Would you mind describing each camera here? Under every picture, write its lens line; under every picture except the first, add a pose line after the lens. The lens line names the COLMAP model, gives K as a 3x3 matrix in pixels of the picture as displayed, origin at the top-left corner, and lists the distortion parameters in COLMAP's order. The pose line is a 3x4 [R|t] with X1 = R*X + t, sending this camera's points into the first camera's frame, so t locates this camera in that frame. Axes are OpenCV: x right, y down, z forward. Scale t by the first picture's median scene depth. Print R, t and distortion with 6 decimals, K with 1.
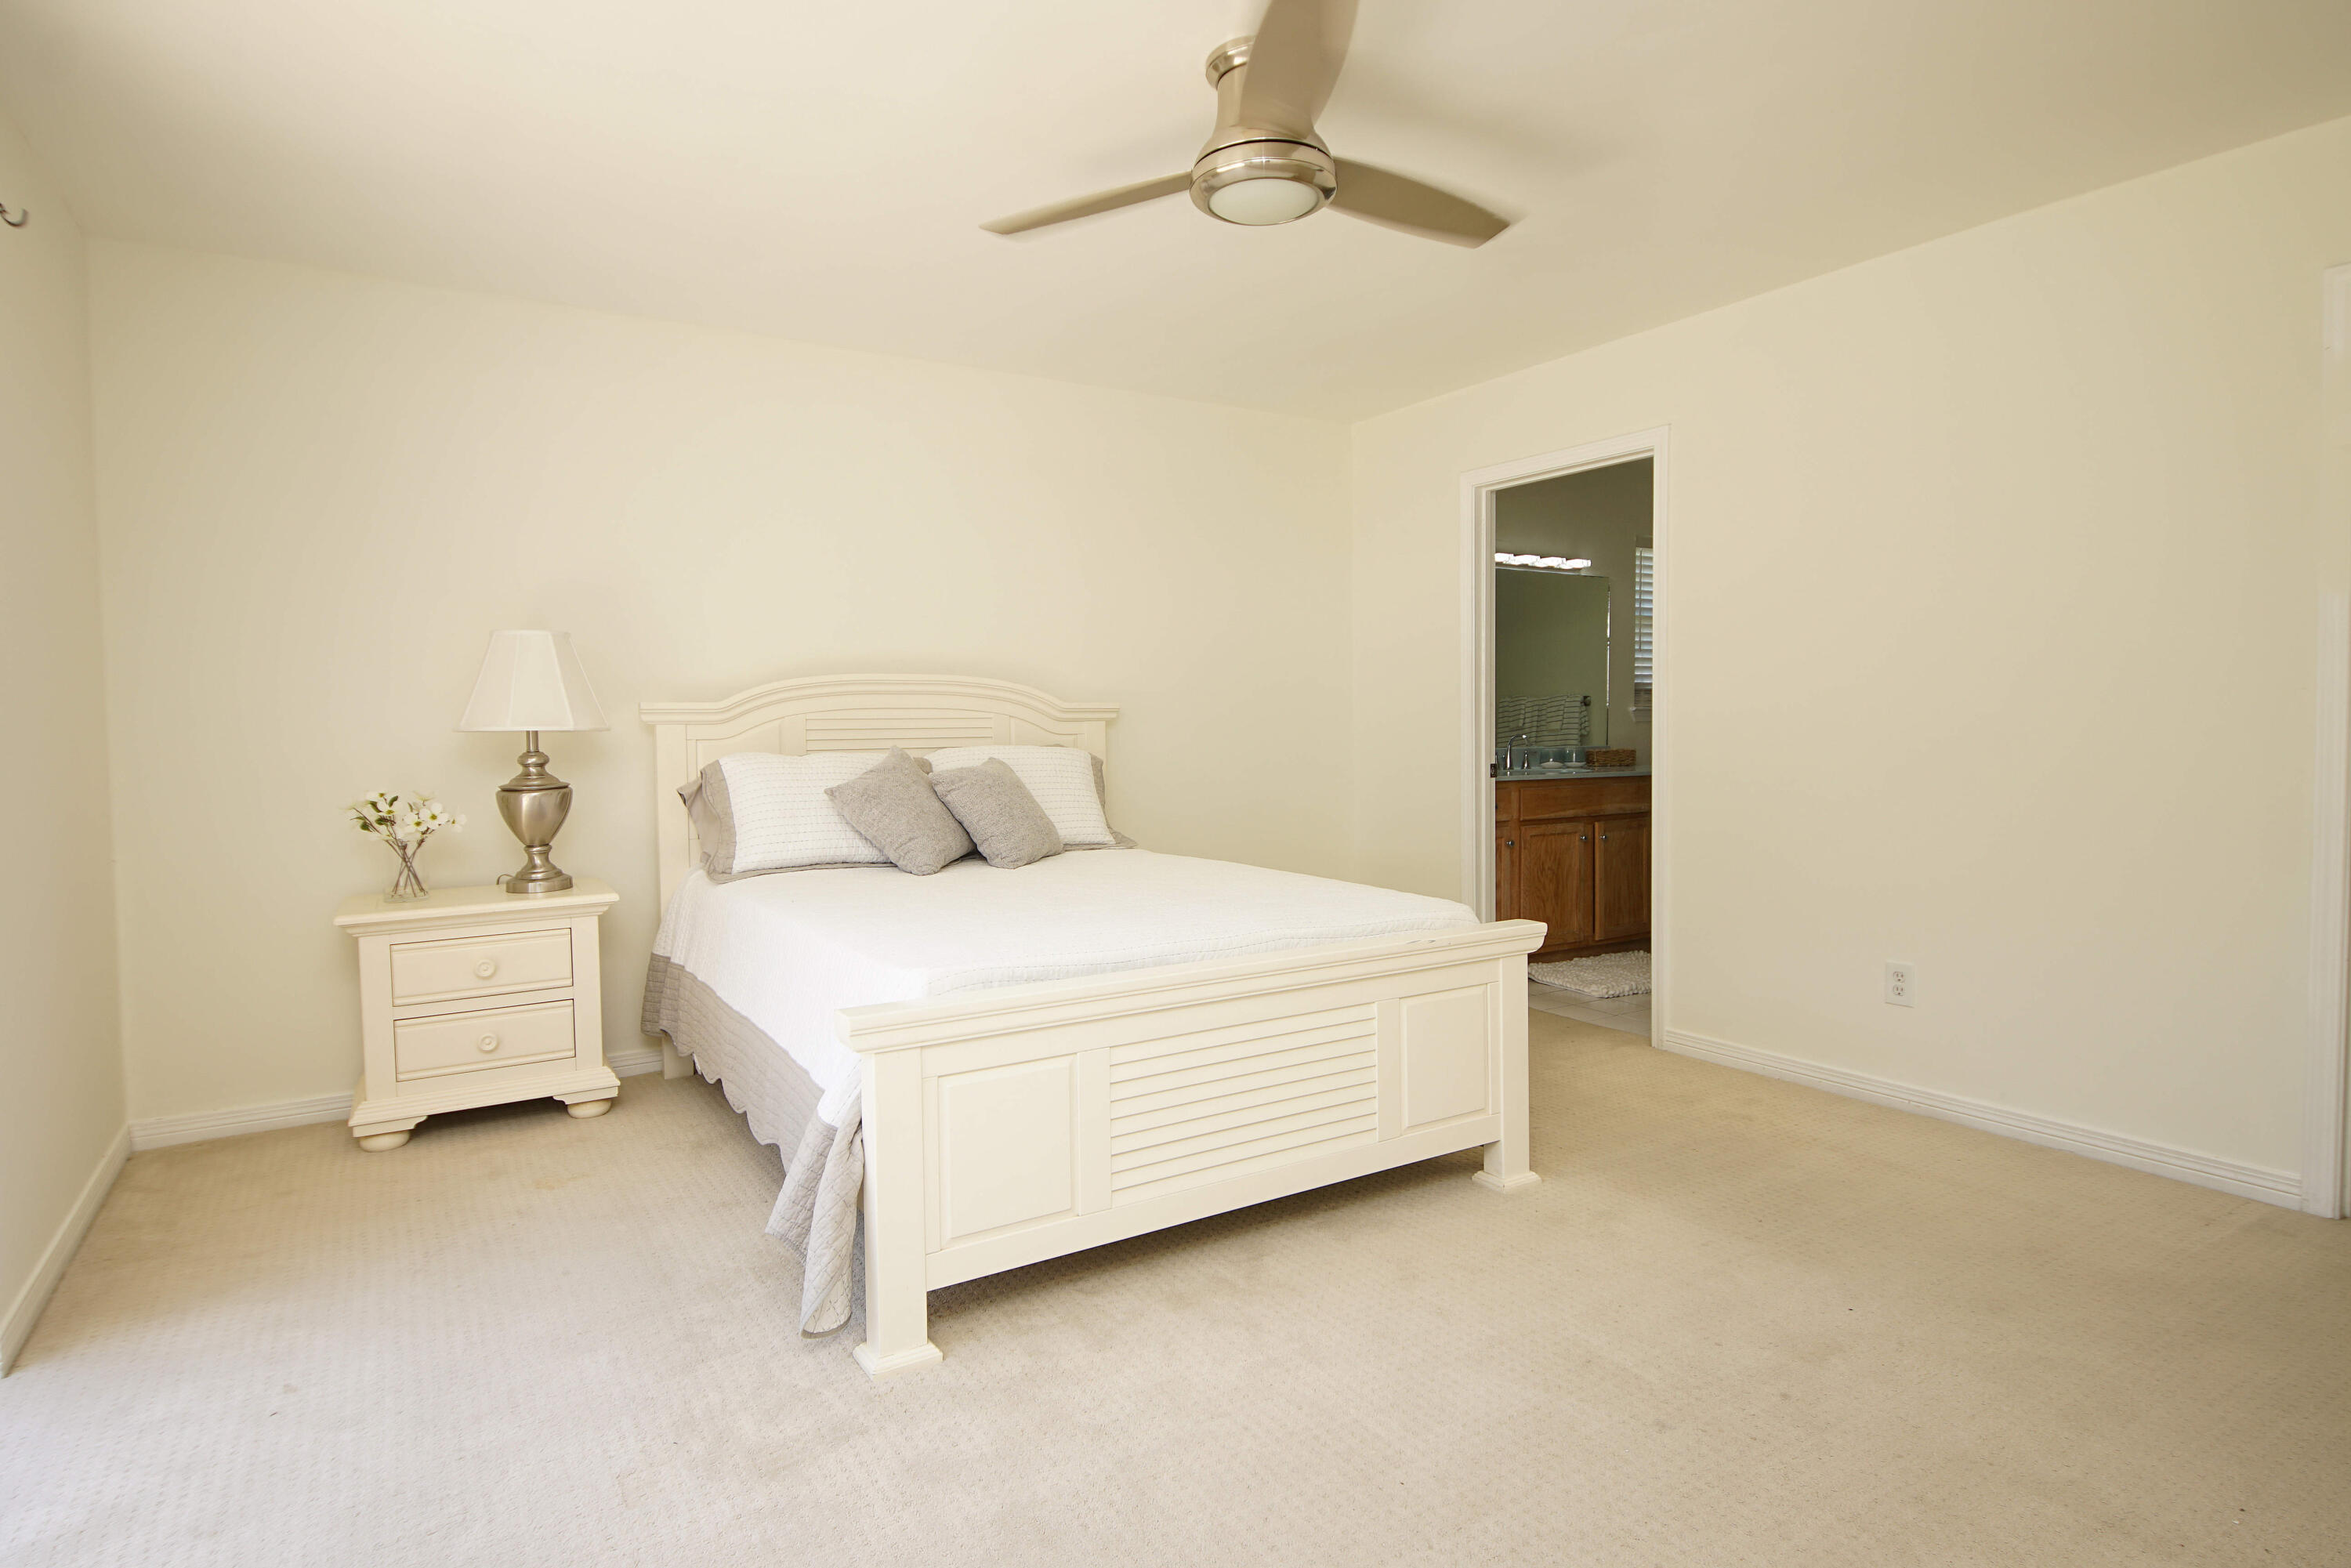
lens RADIAL K [[1258.3, 0, 1159.0], [0, 1258.3, 787.3], [0, 0, 1]] dist [0.035918, -0.030071]
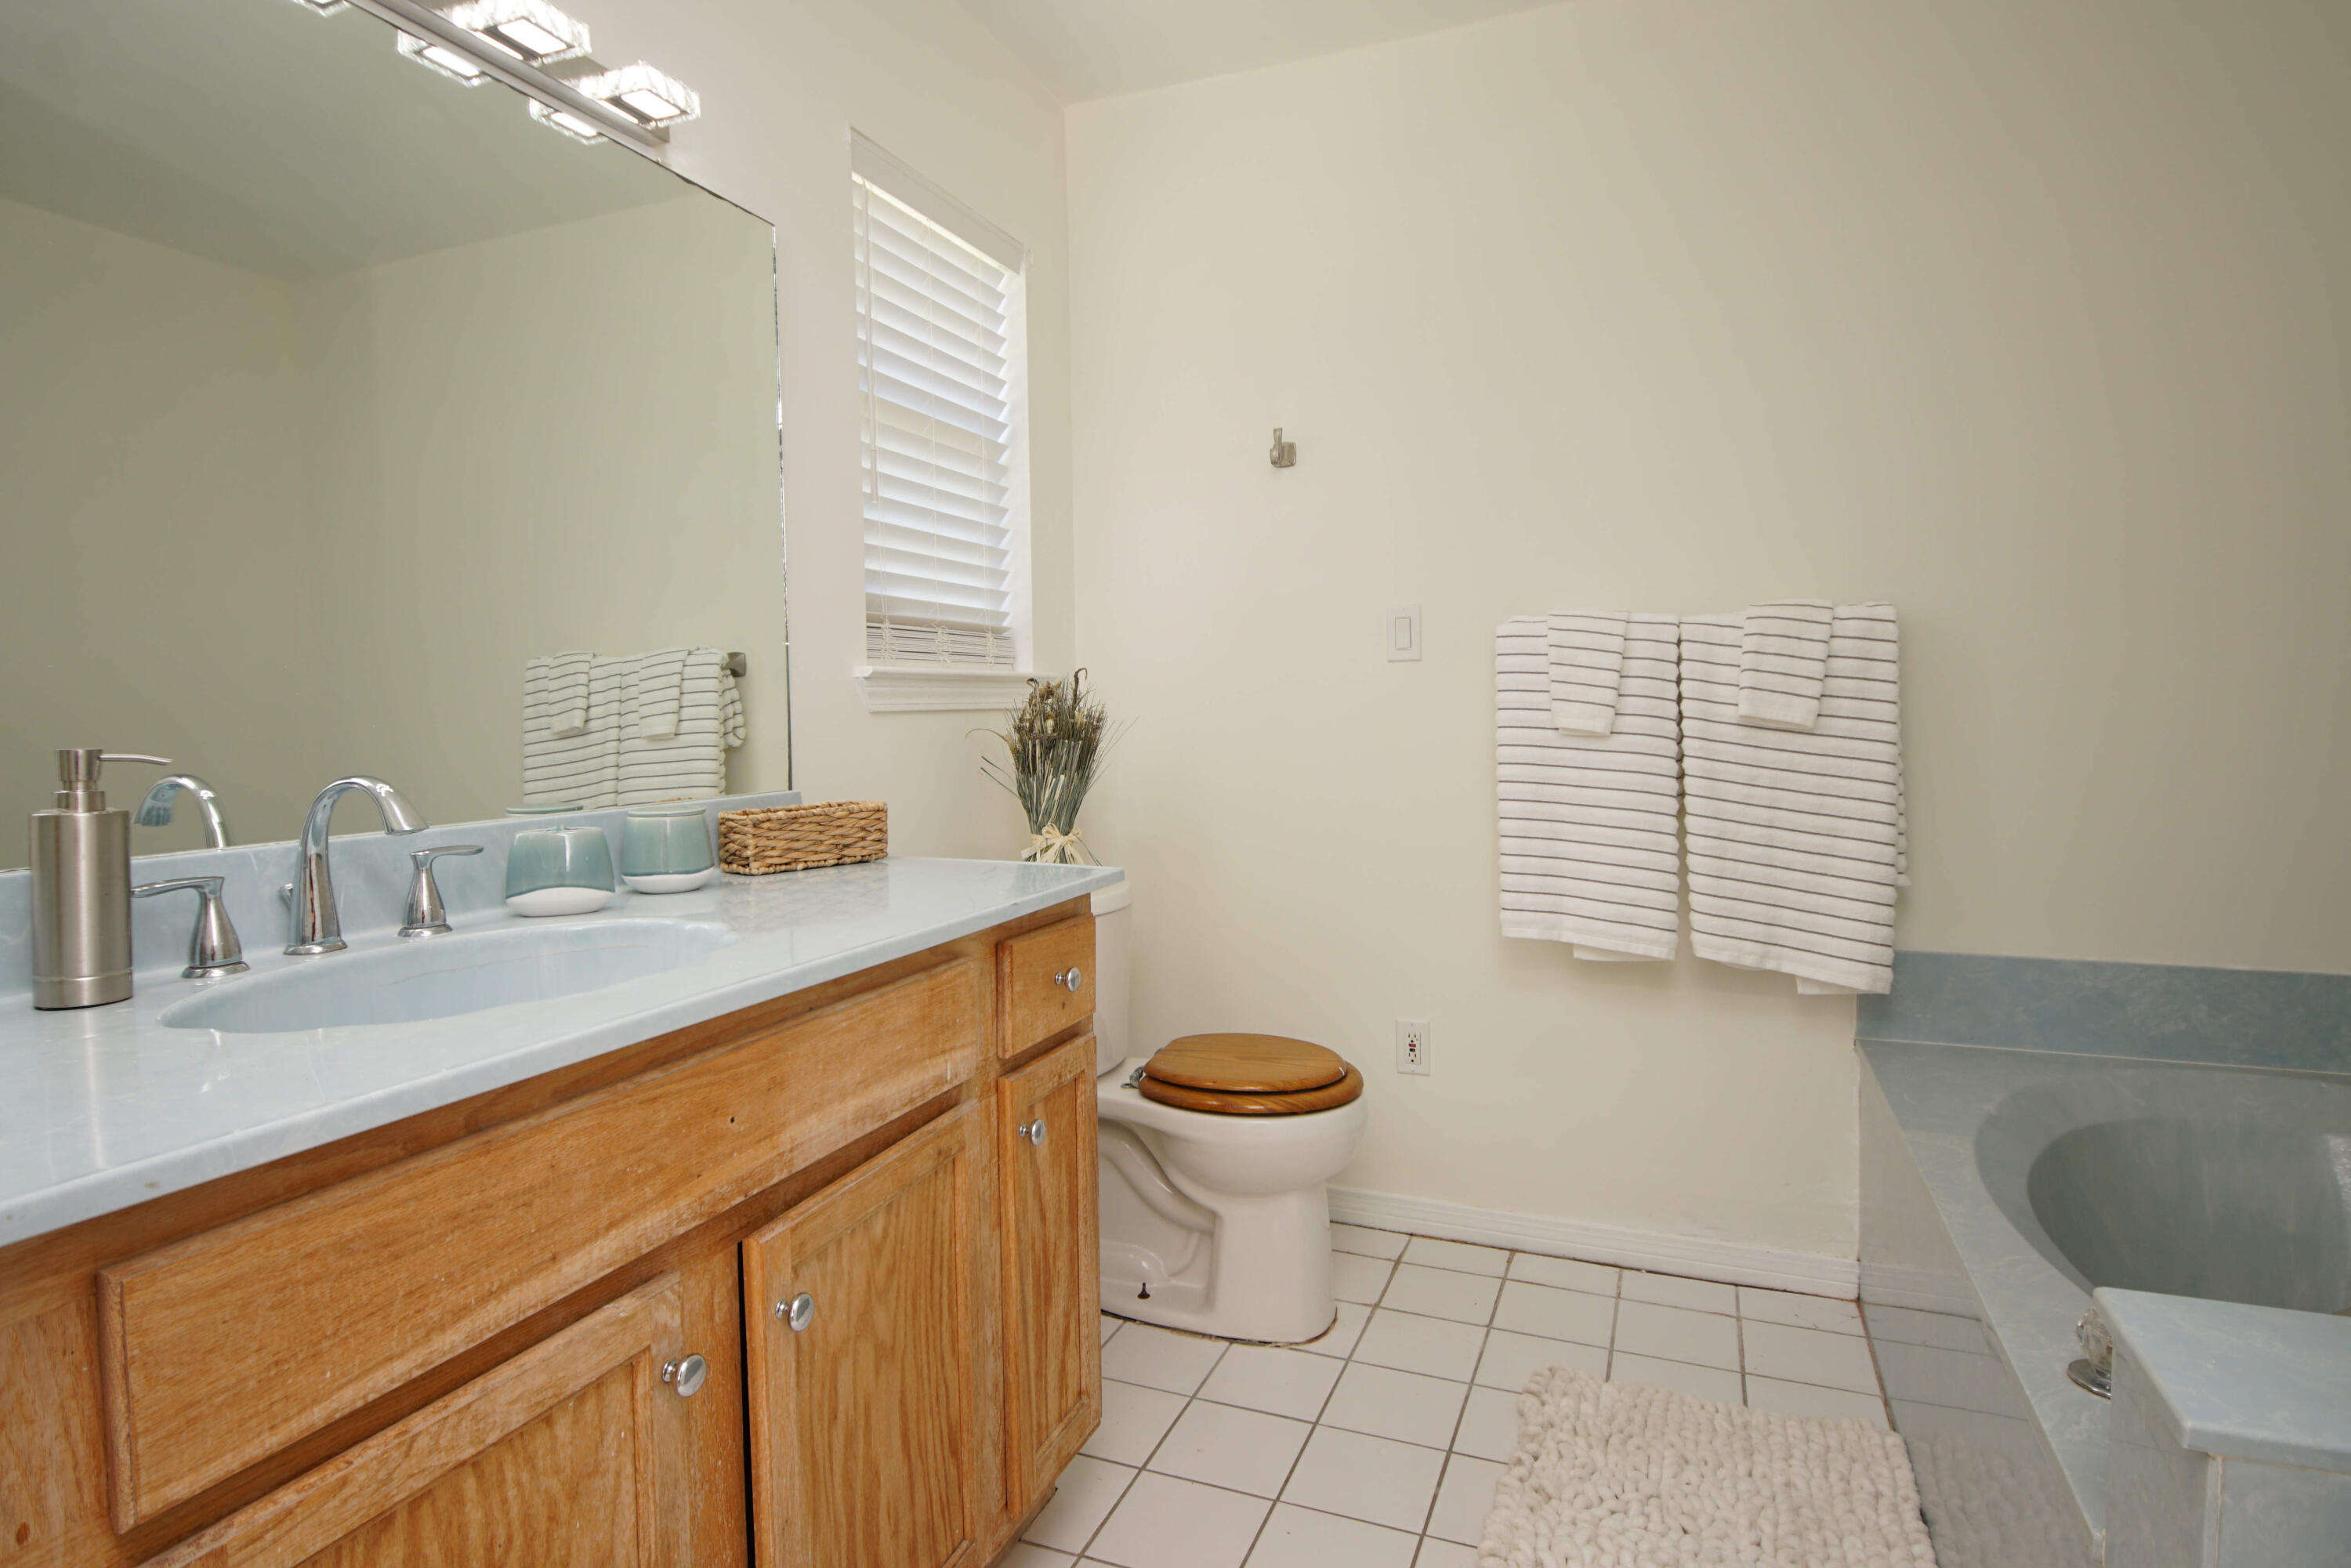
lens RADIAL K [[1258.3, 0, 1174.7], [0, 1258.3, 781.0], [0, 0, 1]] dist [0.035918, -0.030071]
pose [[0.802632, -0.029989, 0.595721, 0.243635], [0.032621, 0.999448, 0.006361, -0.033473], [-0.595582, 0.014328, 0.803166, 0.689642]]
